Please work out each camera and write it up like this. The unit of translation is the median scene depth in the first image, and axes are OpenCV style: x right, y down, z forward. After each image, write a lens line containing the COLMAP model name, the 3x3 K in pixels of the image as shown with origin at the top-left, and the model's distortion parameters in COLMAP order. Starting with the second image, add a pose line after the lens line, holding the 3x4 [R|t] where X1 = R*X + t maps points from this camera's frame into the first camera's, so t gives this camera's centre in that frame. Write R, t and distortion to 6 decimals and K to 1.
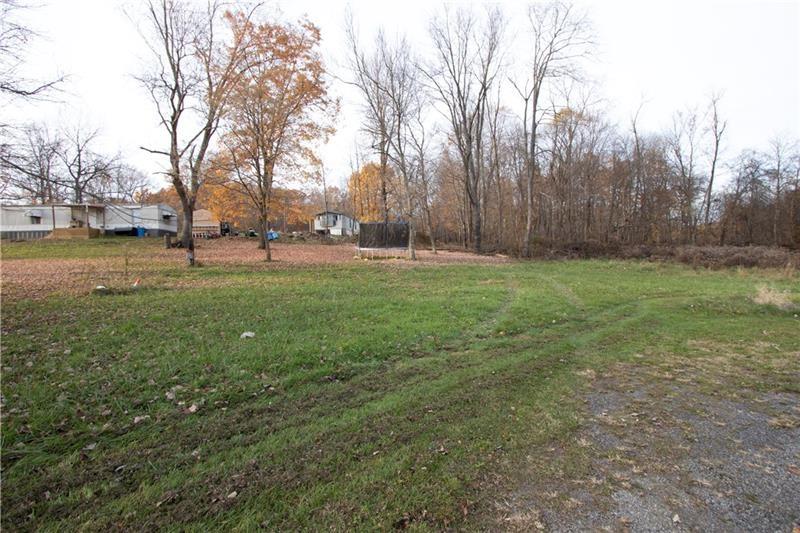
lens RADIAL K [[375.6, 0, 398.4], [0, 375.6, 263.6], [0, 0, 1]] dist [-0.005195, -0.001491]
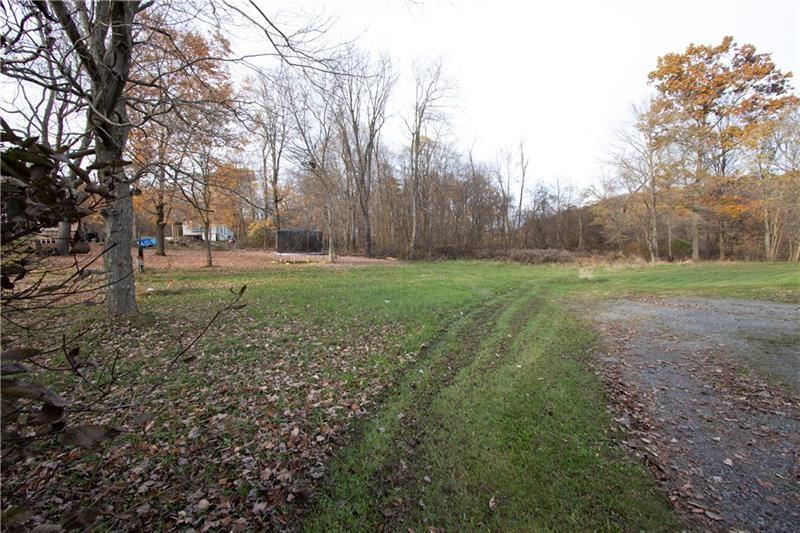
lens RADIAL K [[375.6, 0, 401.3], [0, 375.6, 267.1], [0, 0, 1]] dist [-0.005195, -0.001491]
pose [[0.914371, -0.026311, 0.404022, -0.189809], [0.027536, 0.999617, 0.002780, 0.004161], [-0.403940, 0.008583, 0.914745, -0.118191]]
